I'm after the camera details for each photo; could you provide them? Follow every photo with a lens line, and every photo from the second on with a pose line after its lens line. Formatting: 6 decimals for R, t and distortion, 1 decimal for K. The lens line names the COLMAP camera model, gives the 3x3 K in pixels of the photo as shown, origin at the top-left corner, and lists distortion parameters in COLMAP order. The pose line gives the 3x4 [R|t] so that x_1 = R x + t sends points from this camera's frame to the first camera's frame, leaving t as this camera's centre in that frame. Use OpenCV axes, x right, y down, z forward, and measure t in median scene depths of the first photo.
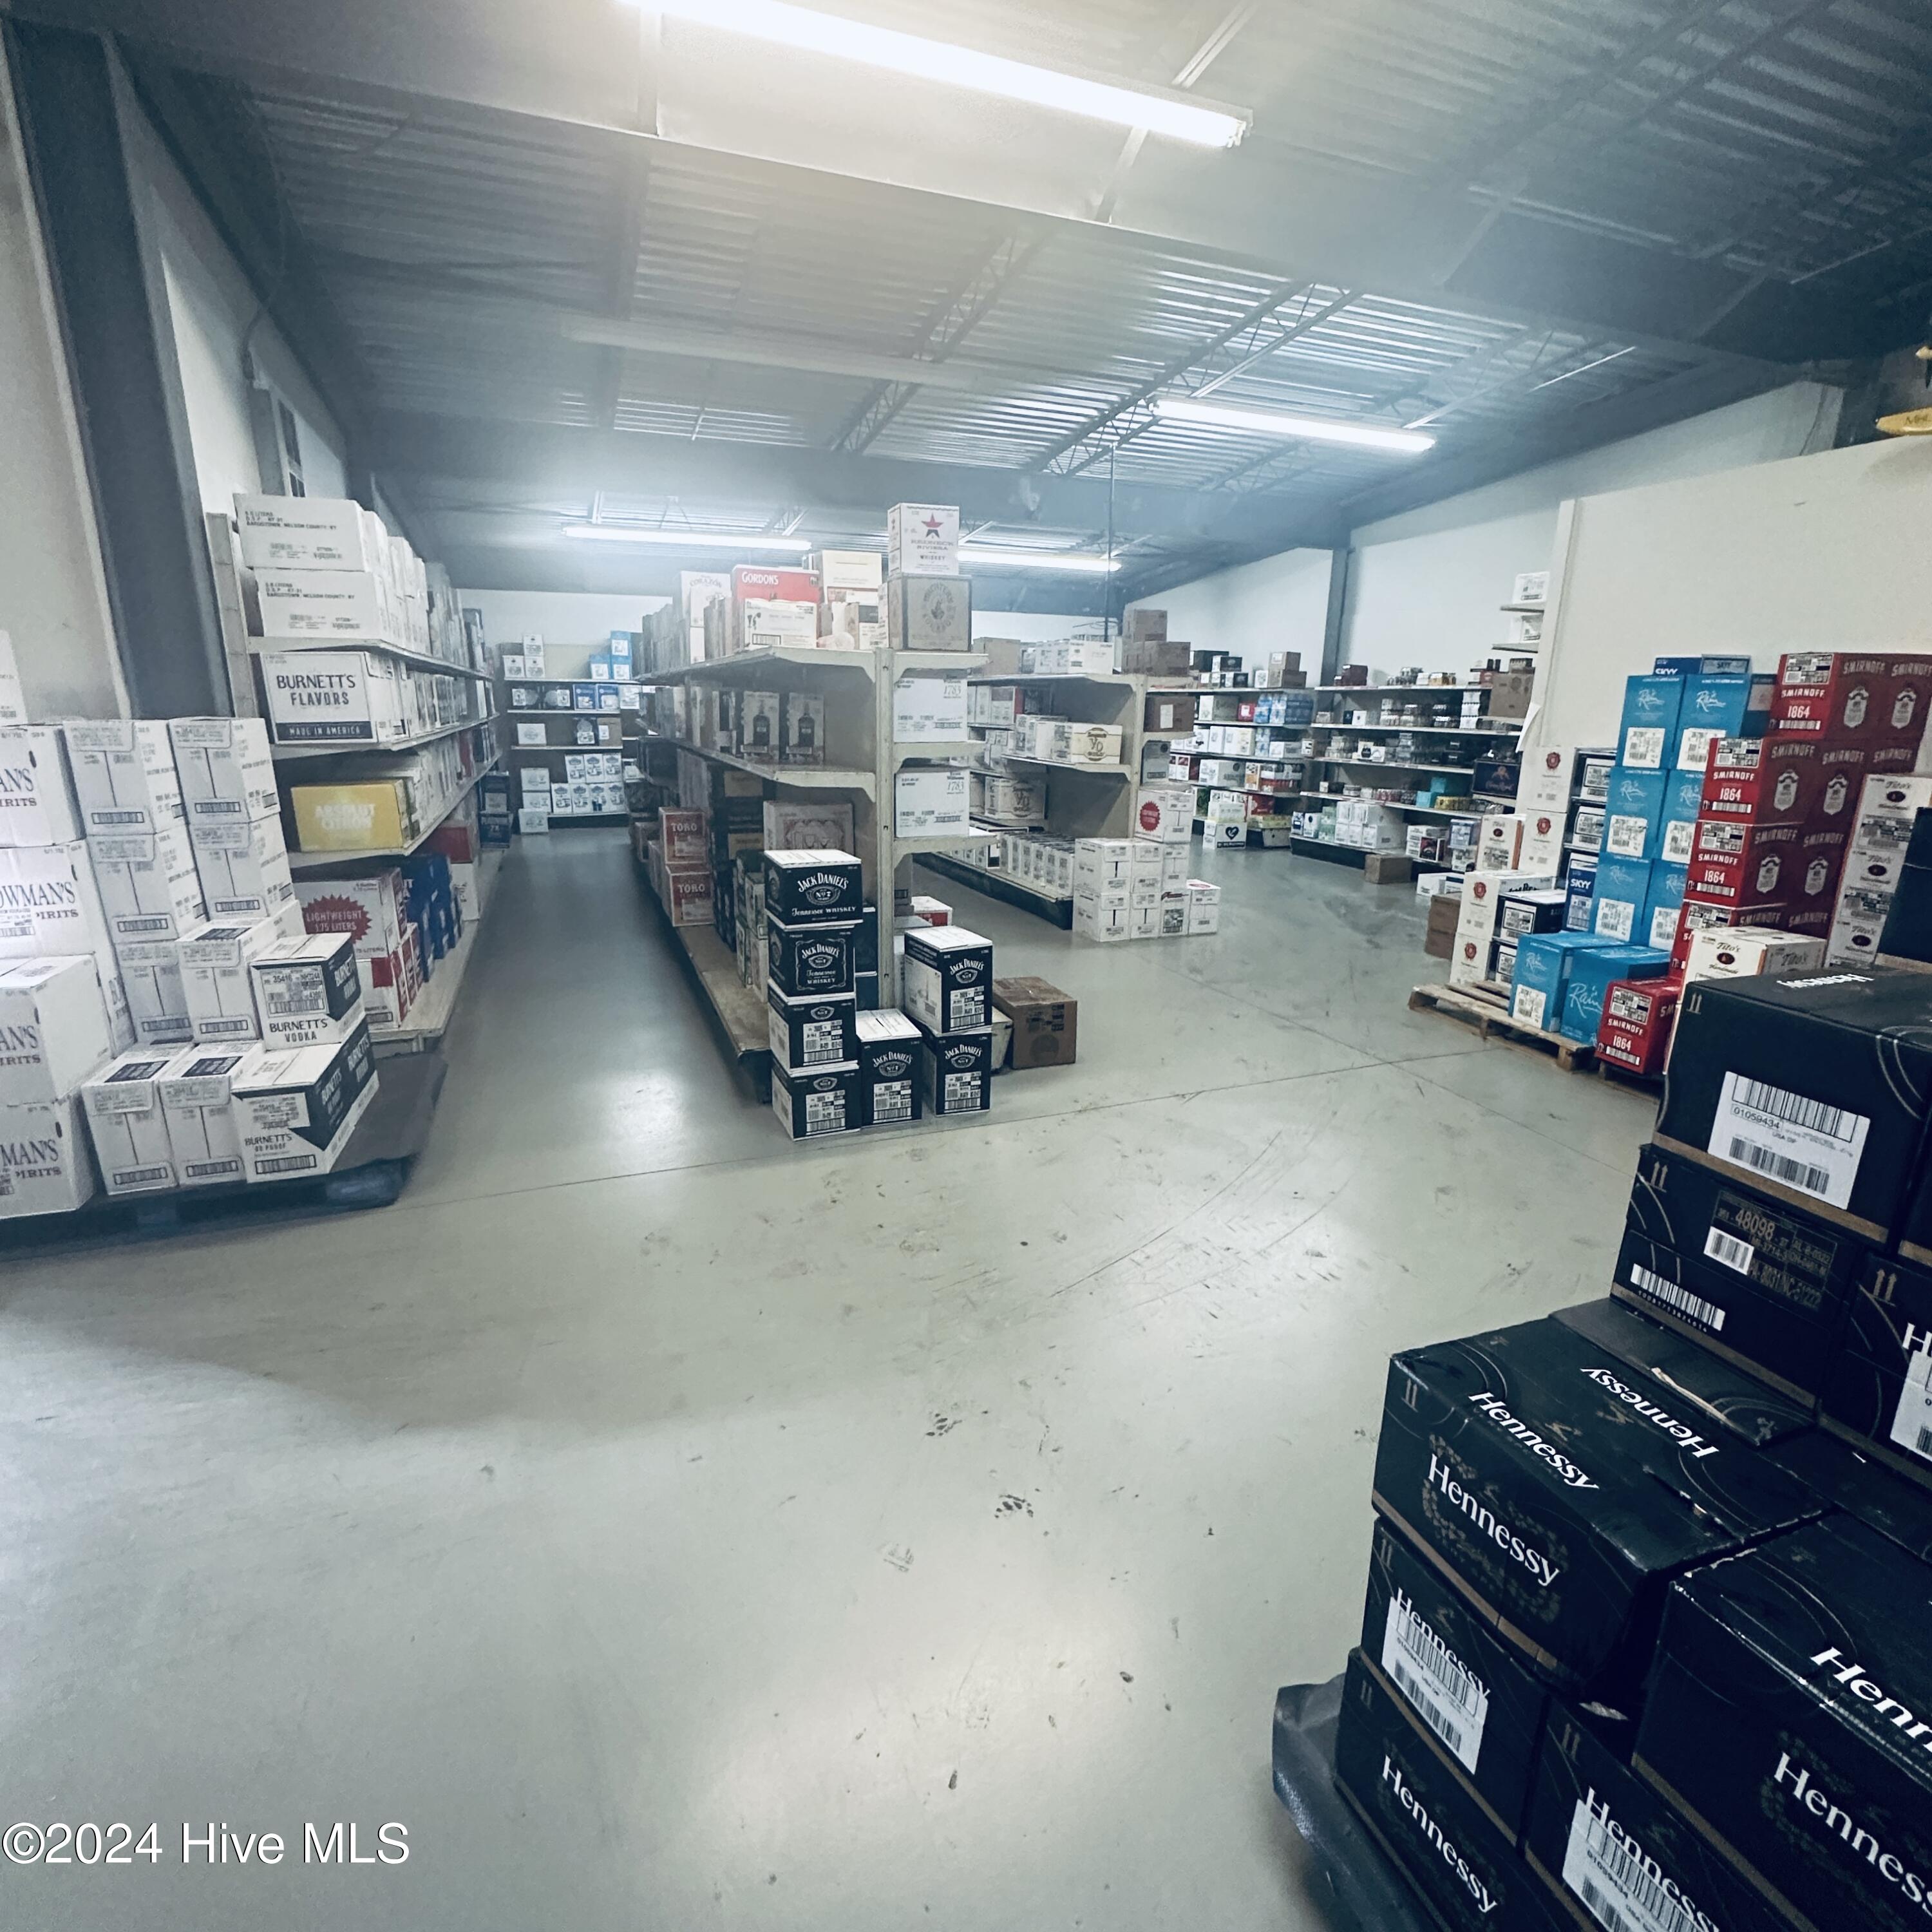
lens RADIAL K [[1032.3, 0, 981.2], [0, 1032.3, 958.0], [0, 0, 1]] dist [-0.001511, -0.000551]
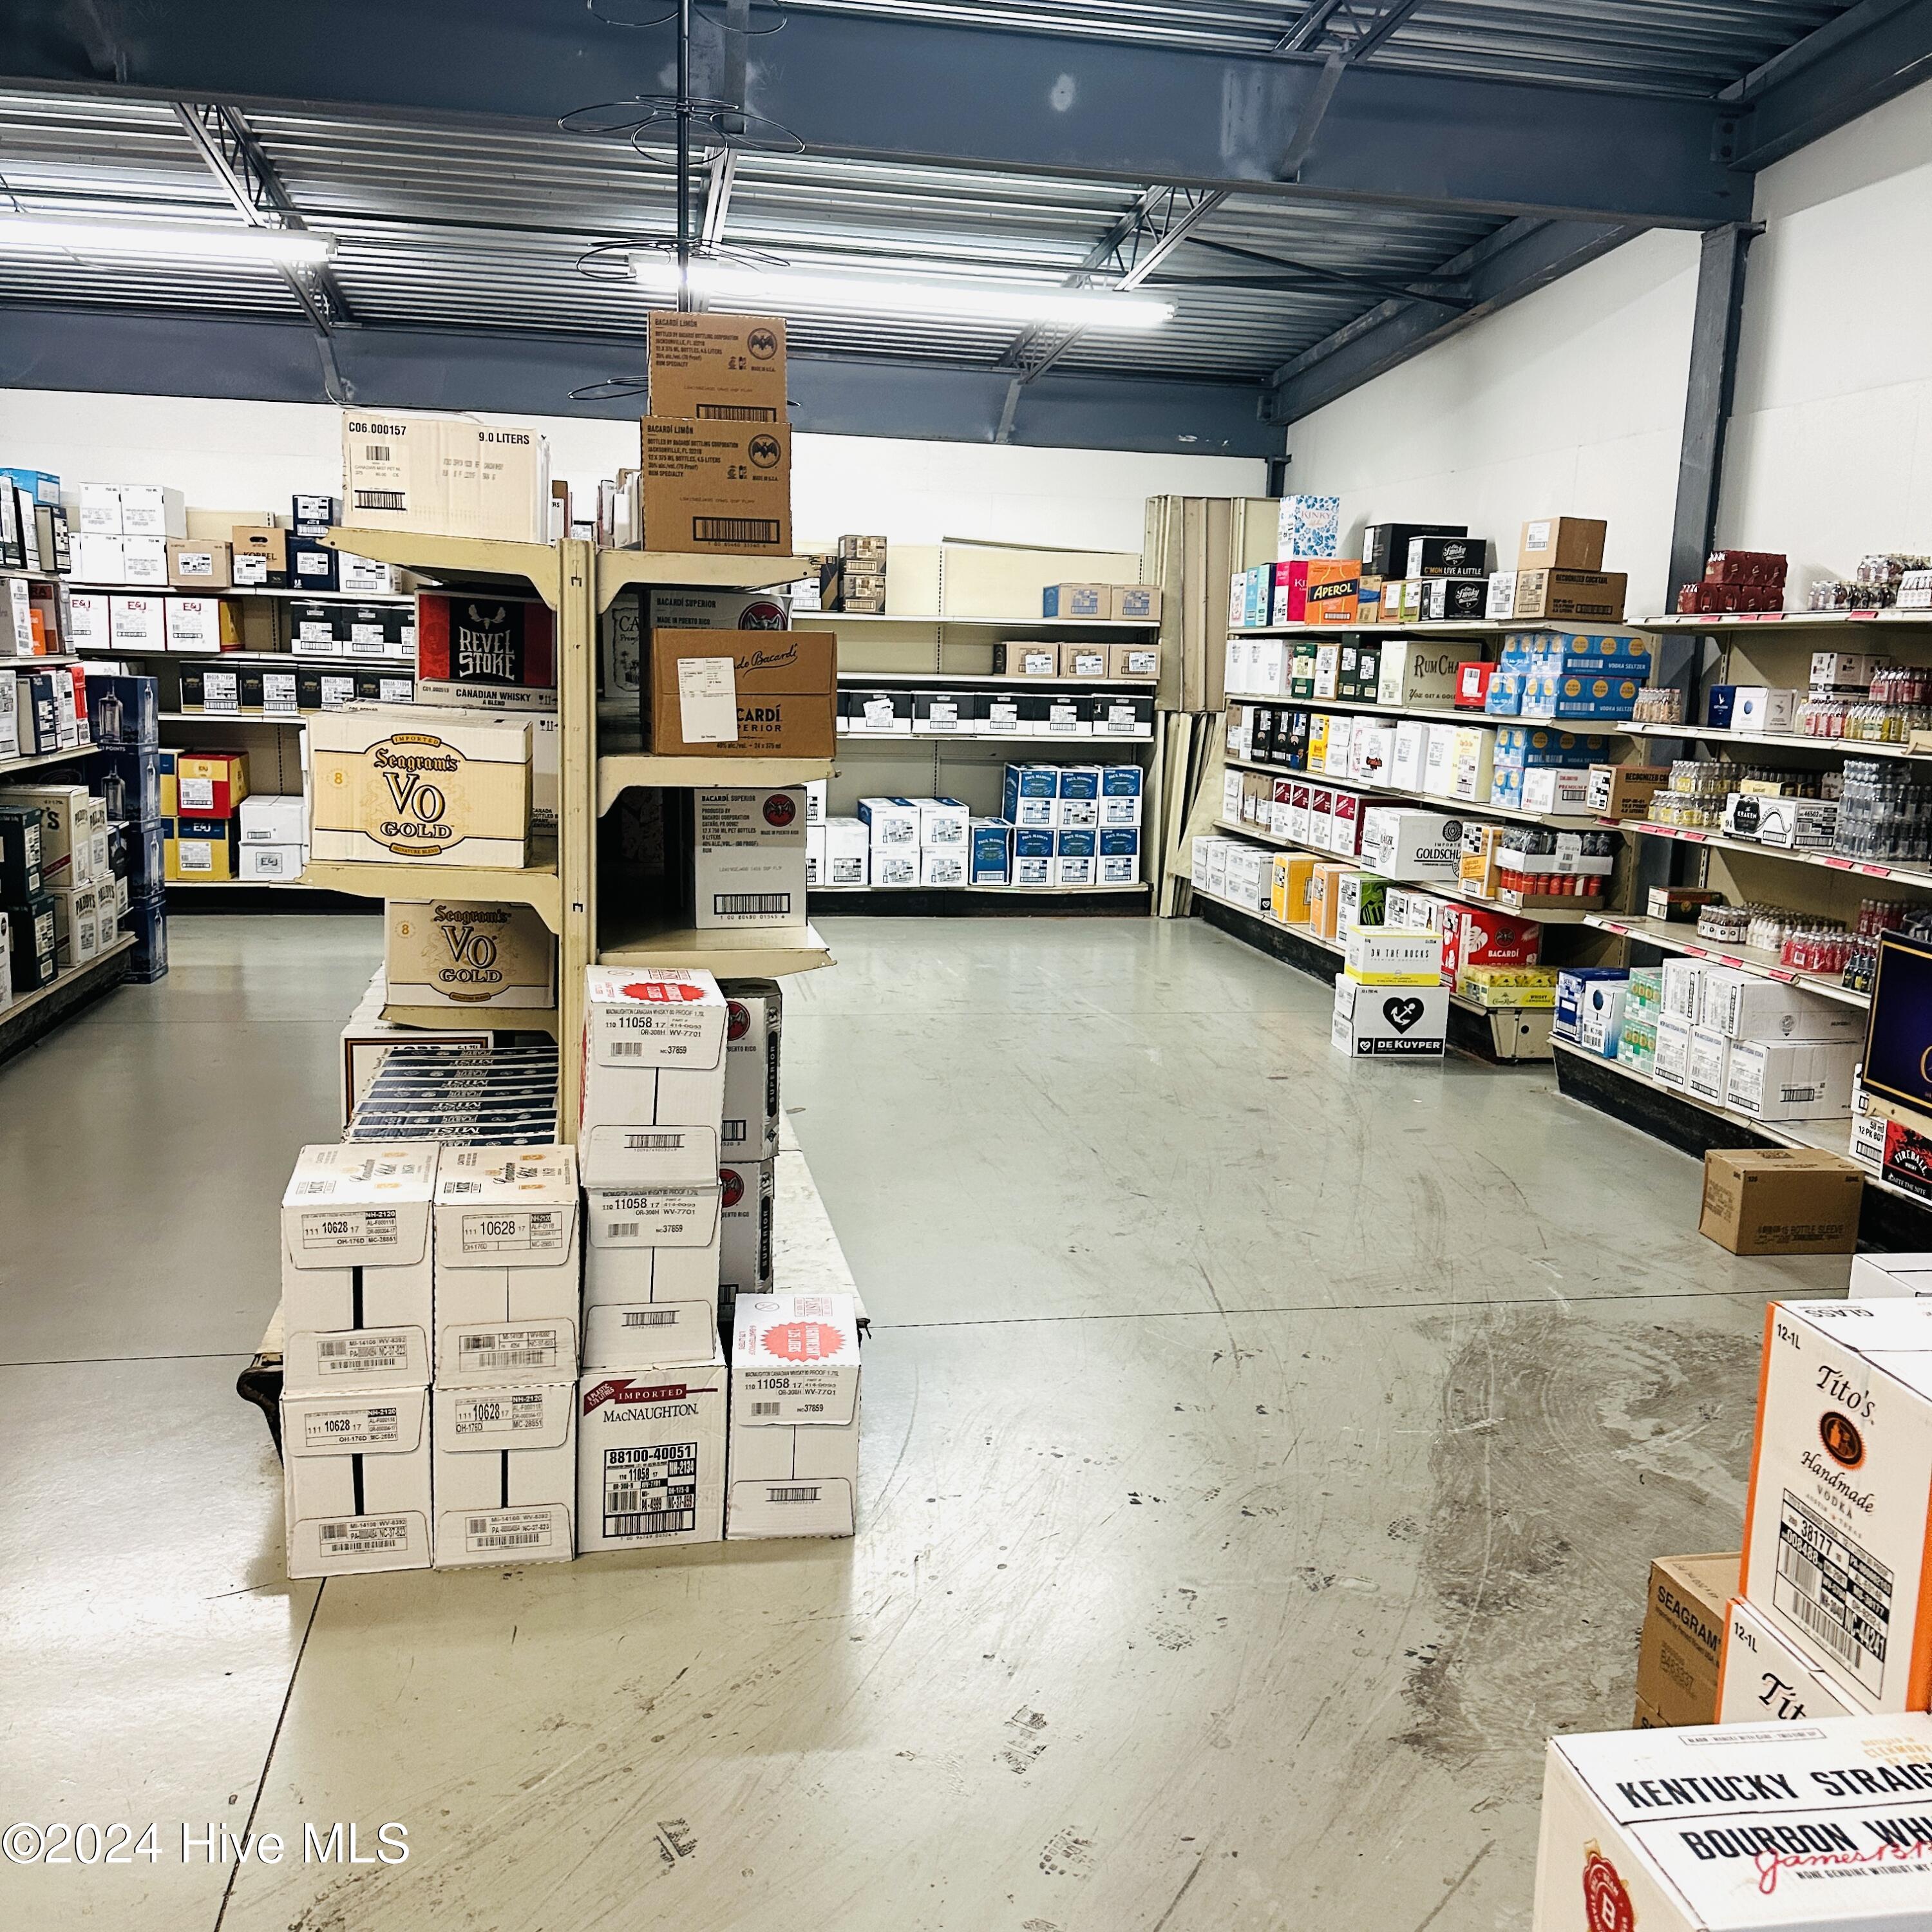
lens RADIAL K [[1807.1, 0, 973.6], [0, 1807.1, 954.1], [0, 0, 1]] dist [0.188133, -0.414584]
pose [[0.982622, 0.046316, -0.179748, 0.345683], [-0.060638, 0.995337, -0.075016, -0.140839], [0.175435, 0.084612, 0.980848, 0.569379]]
